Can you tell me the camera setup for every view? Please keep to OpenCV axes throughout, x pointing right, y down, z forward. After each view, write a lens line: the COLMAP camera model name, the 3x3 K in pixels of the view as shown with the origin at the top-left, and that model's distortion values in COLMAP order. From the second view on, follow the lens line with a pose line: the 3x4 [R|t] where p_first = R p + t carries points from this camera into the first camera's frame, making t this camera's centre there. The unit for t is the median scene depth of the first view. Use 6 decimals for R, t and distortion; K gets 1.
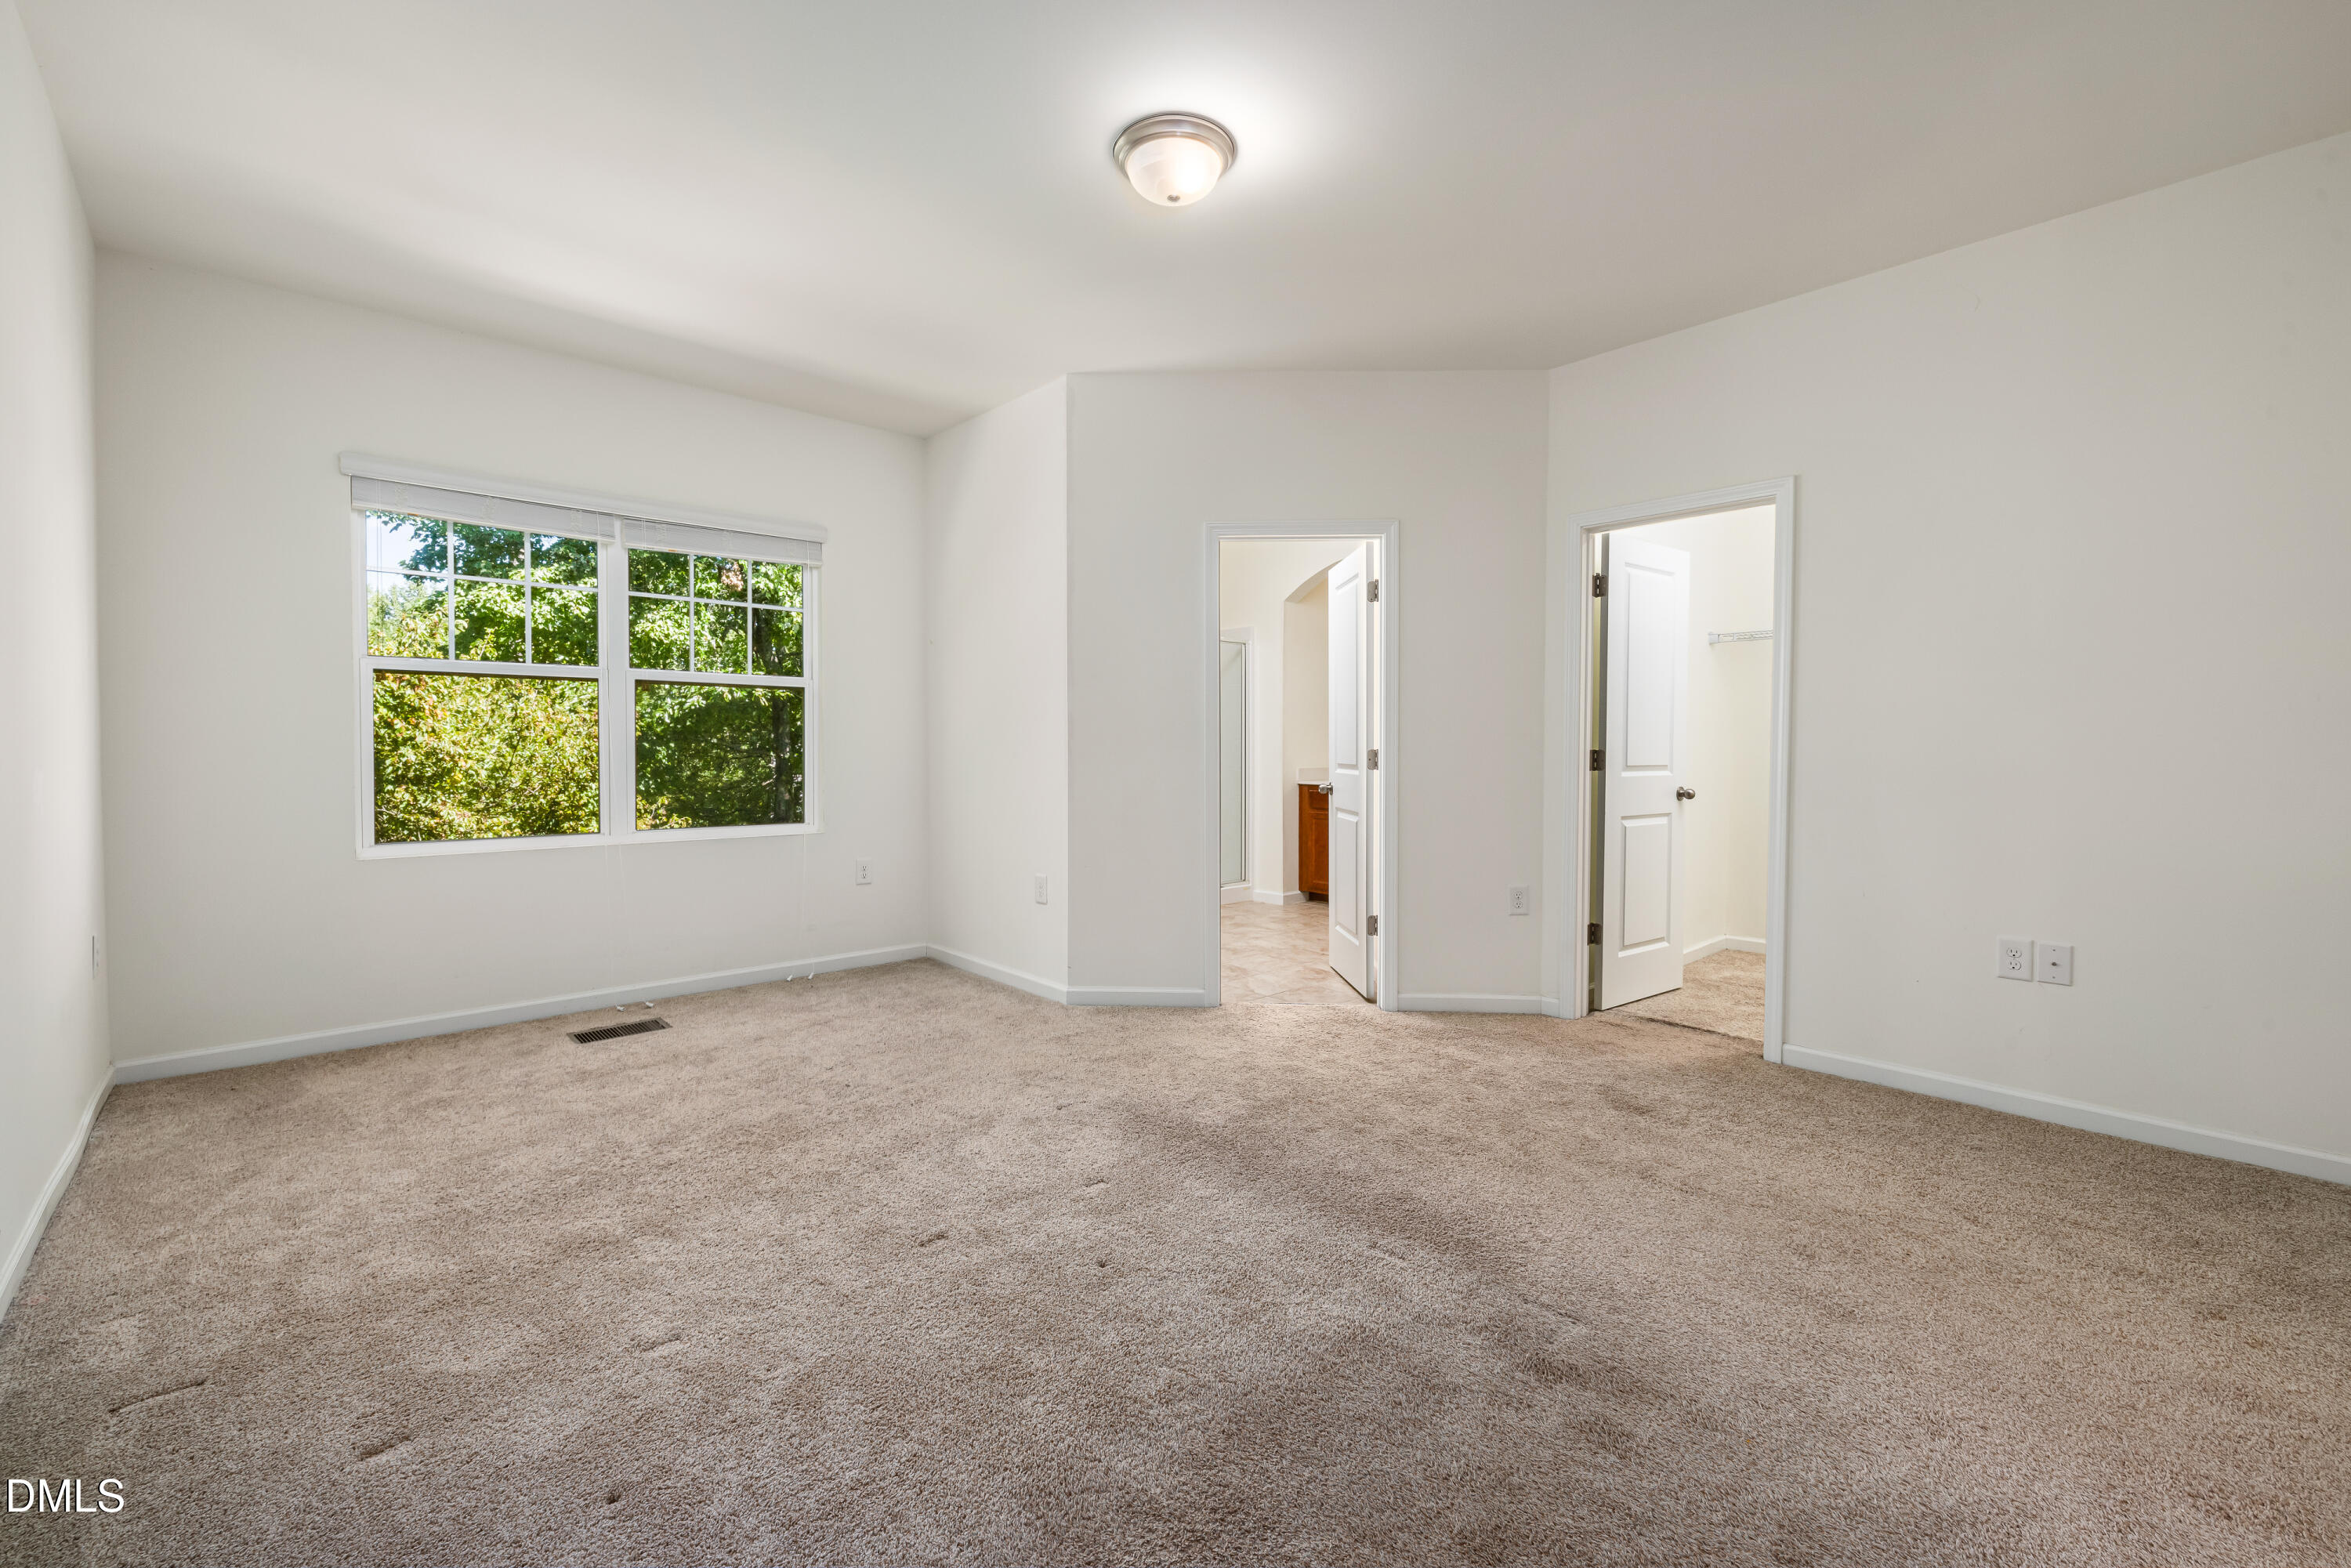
lens RADIAL K [[984.1, 0, 1157.9], [0, 984.1, 756.9], [0, 0, 1]] dist [-0.002070, -0.000325]
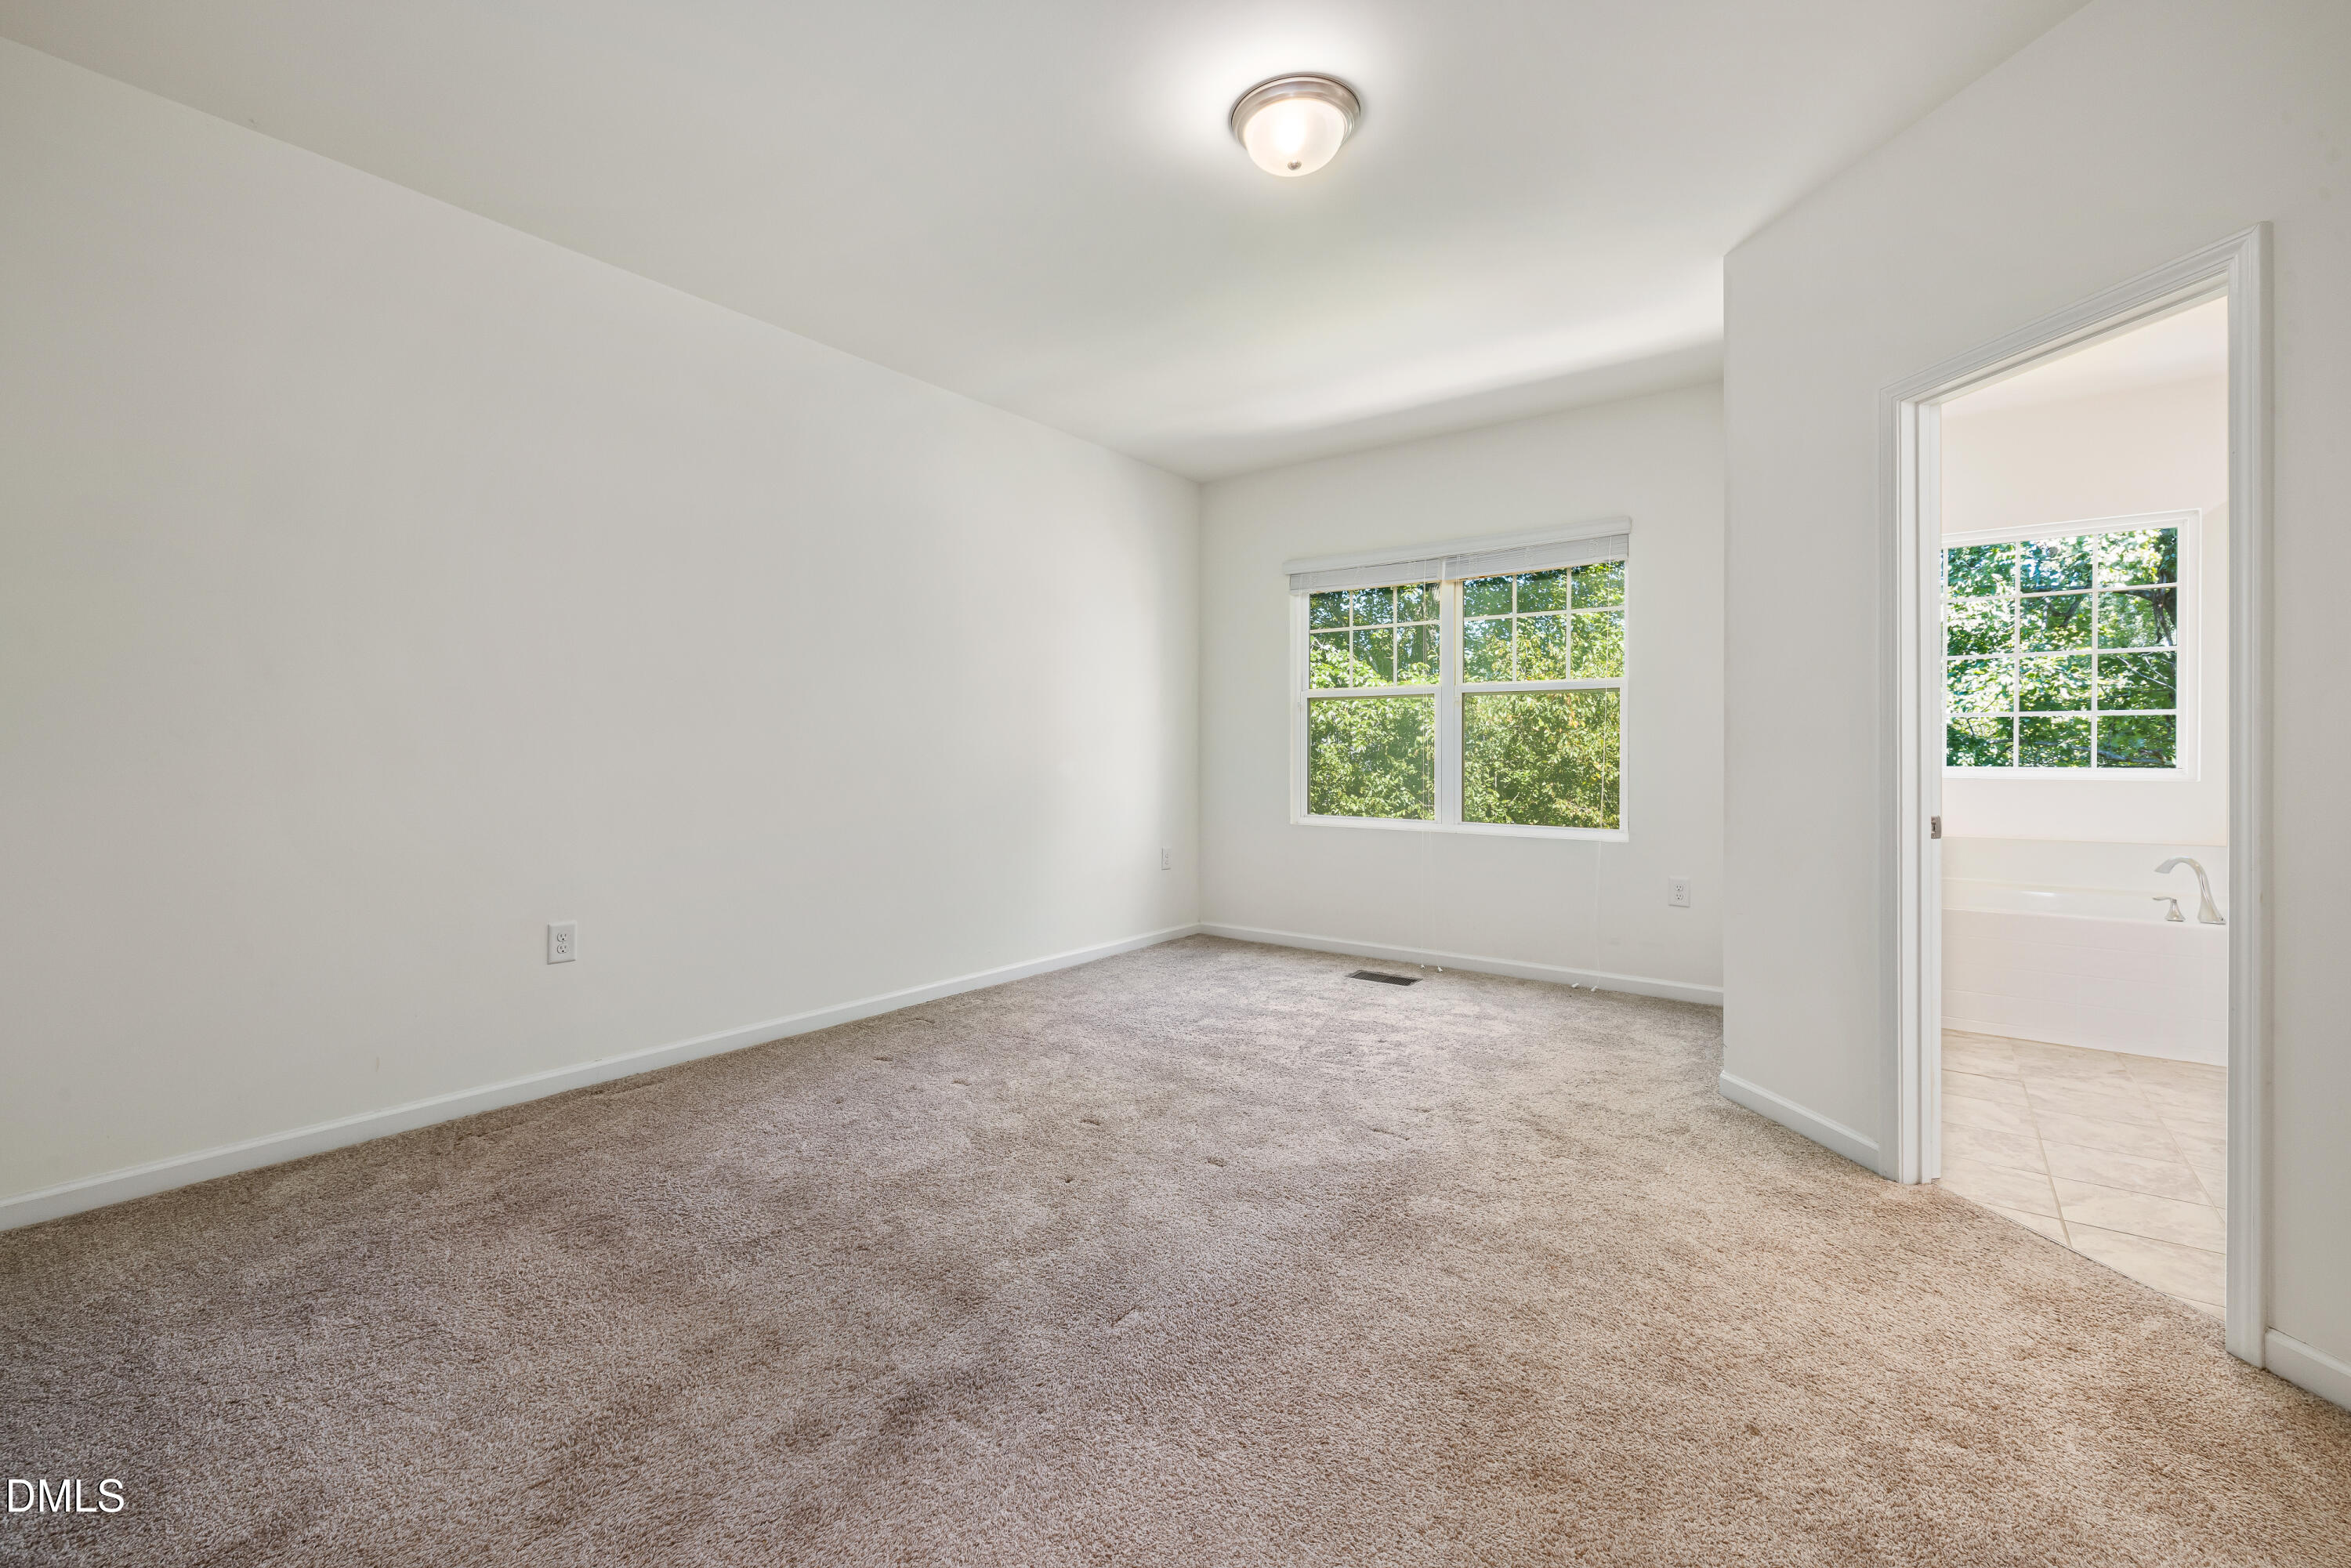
lens RADIAL K [[1017.2, 0, 1176.8], [0, 1017.2, 731.6], [0, 0, 1]] dist [-0.001762, -0.000269]
pose [[0.174889, -0.018164, -0.984421, 0.701268], [-0.013311, 0.999695, -0.020811, -0.001063], [0.984498, 0.016744, 0.174594, 0.536454]]
